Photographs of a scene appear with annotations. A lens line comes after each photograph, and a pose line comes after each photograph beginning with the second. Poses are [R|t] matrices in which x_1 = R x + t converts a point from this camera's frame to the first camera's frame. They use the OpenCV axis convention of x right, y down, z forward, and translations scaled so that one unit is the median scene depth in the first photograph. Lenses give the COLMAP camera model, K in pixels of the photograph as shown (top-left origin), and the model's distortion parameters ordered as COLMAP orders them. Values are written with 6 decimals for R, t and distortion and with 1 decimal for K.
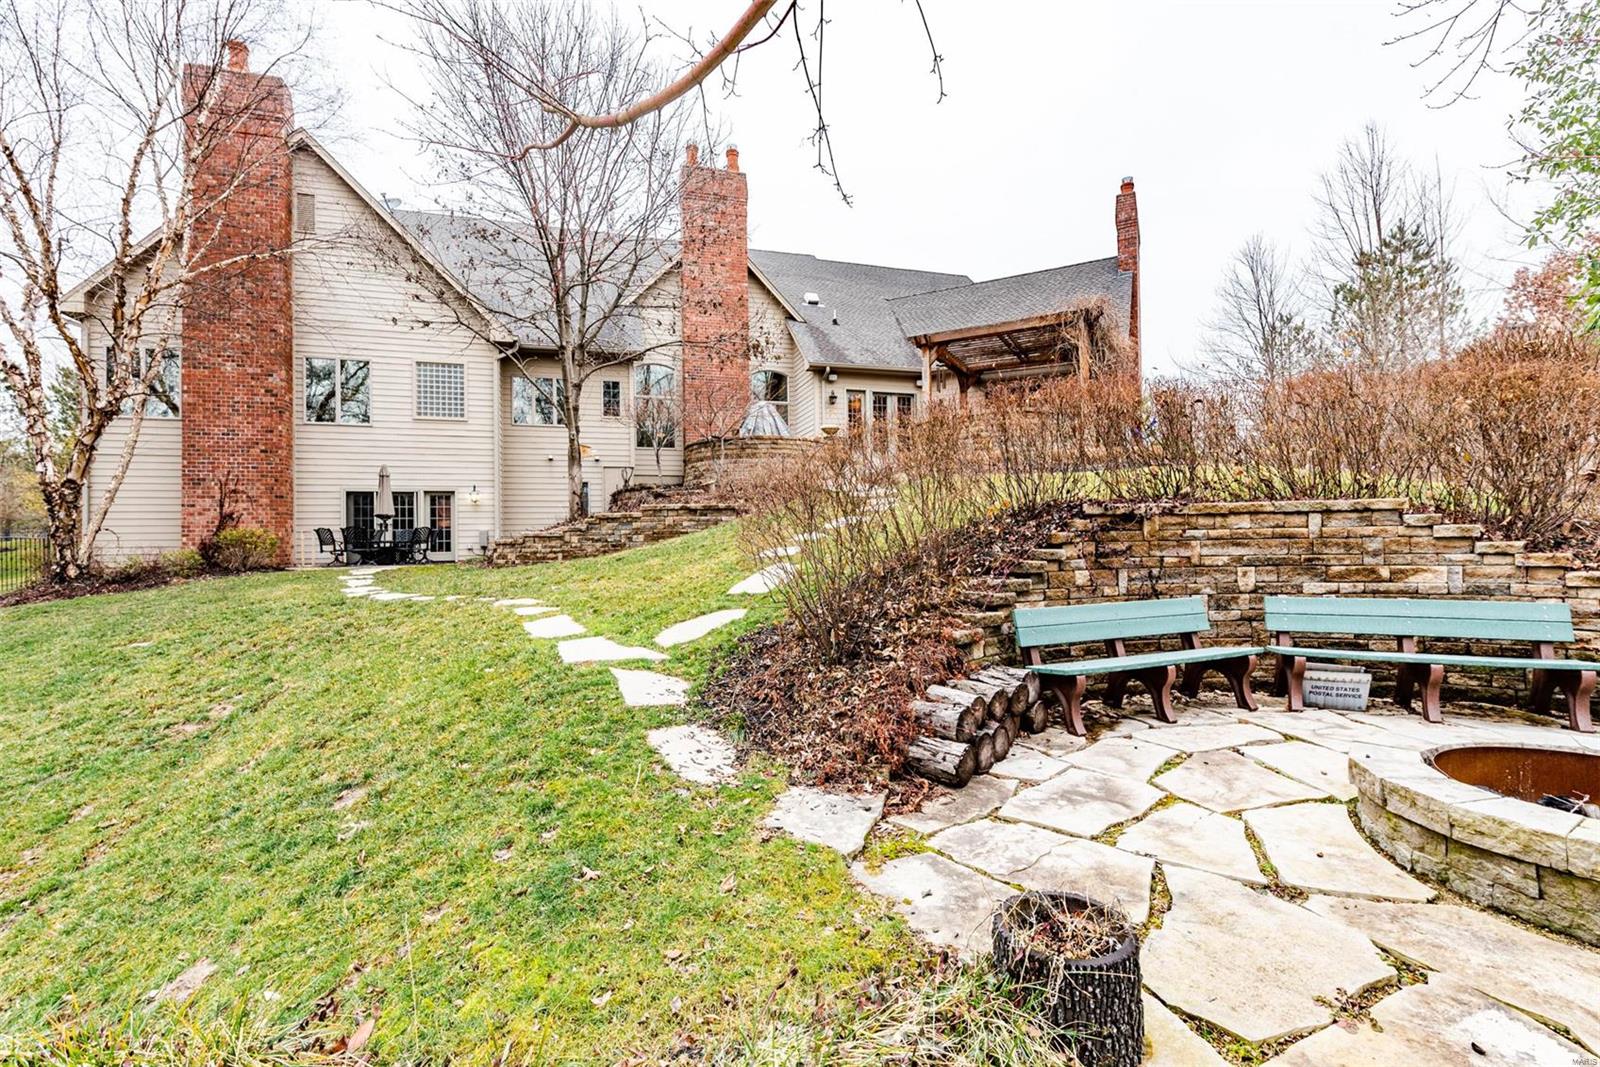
lens RADIAL K [[694.8, 0, 799.3], [0, 694.8, 534.6], [0, 0, 1]] dist [0.003544, -0.001134]
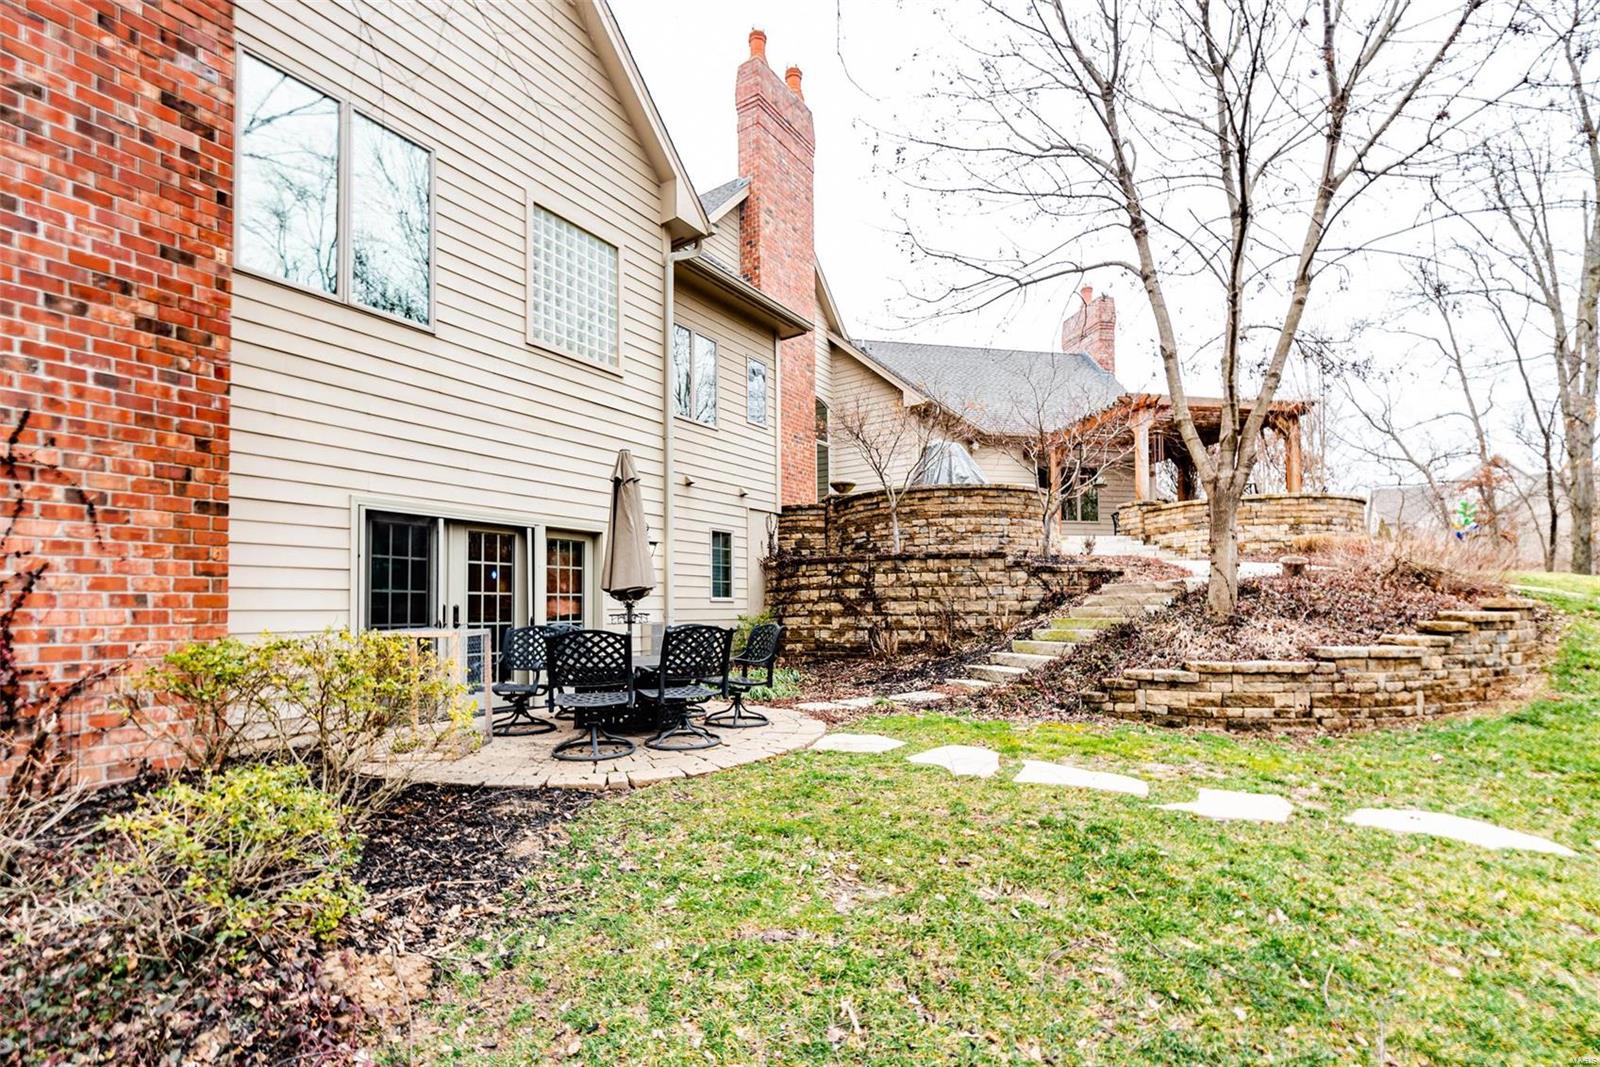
lens RADIAL K [[694.8, 0, 813.2], [0, 694.8, 601.1], [0, 0, 1]] dist [0.003544, -0.001134]
pose [[0.785611, 0.019990, 0.618398, -0.739607], [-0.015704, 0.999800, -0.012368, -0.018323], [-0.618522, 0.000006, 0.785767, 0.649881]]
